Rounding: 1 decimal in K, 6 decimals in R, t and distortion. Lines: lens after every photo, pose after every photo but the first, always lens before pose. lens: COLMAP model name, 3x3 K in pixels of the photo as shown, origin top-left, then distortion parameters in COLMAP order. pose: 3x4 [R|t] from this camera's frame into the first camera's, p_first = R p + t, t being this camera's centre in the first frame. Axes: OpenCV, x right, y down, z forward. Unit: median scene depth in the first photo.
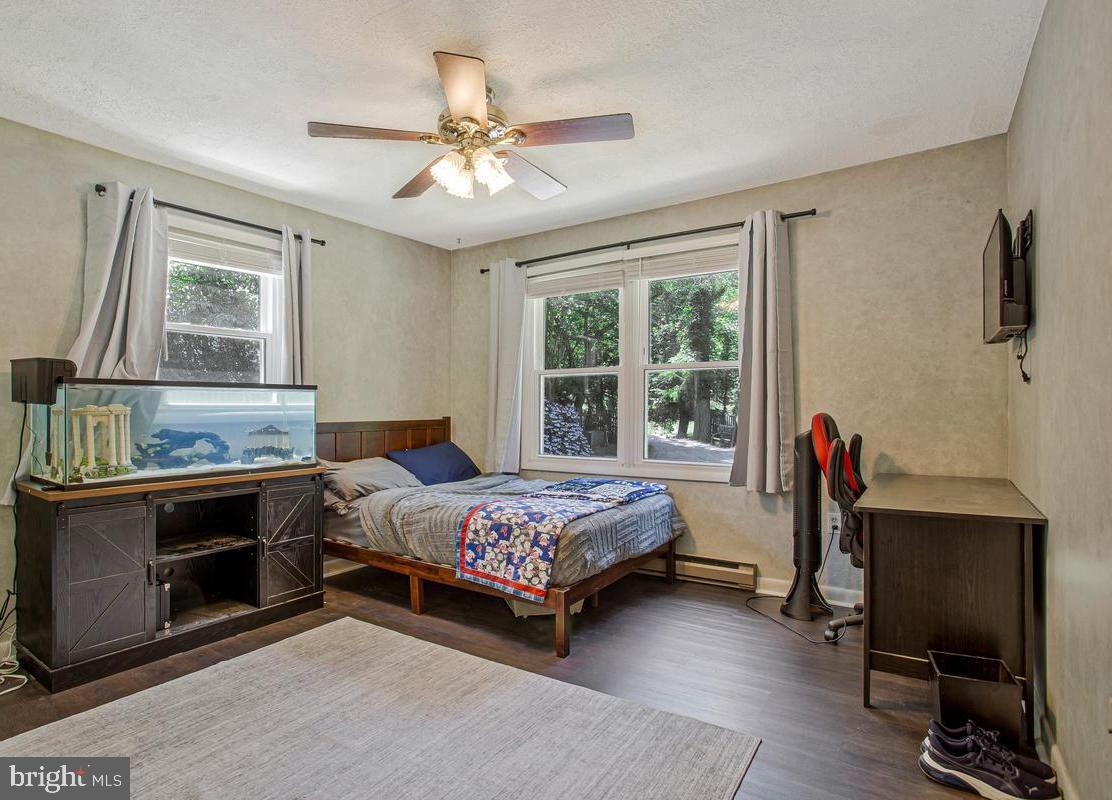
lens RADIAL K [[565.9, 0, 556.0], [0, 565.9, 400.0], [0, 0, 1]] dist [-0.000090, 0.000032]
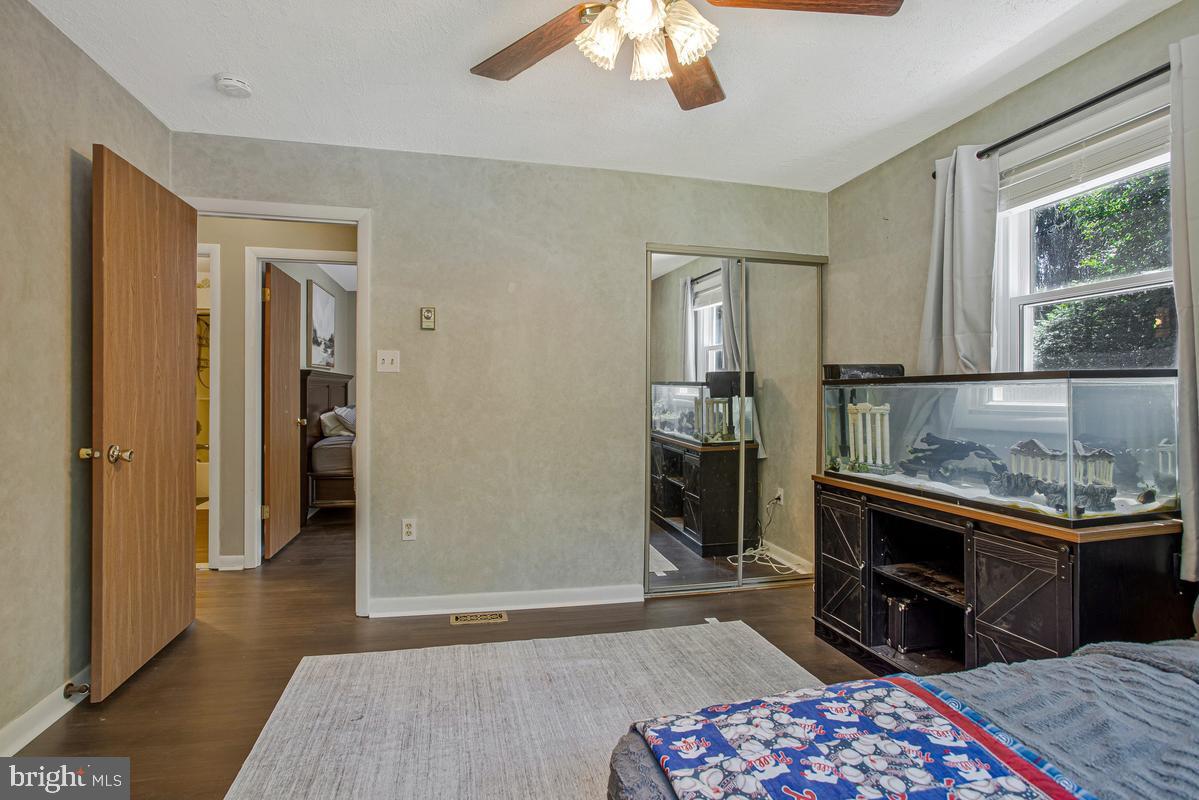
lens RADIAL K [[611.0, 0, 596.4], [0, 611.0, 412.1], [0, 0, 1]] dist [-0.040516, 0.001974]
pose [[-0.704033, 0.007869, -0.710123, 0.297655], [-0.000888, 0.999928, 0.011960, 0.008272], [0.710166, 0.009051, -0.703976, 1.203277]]
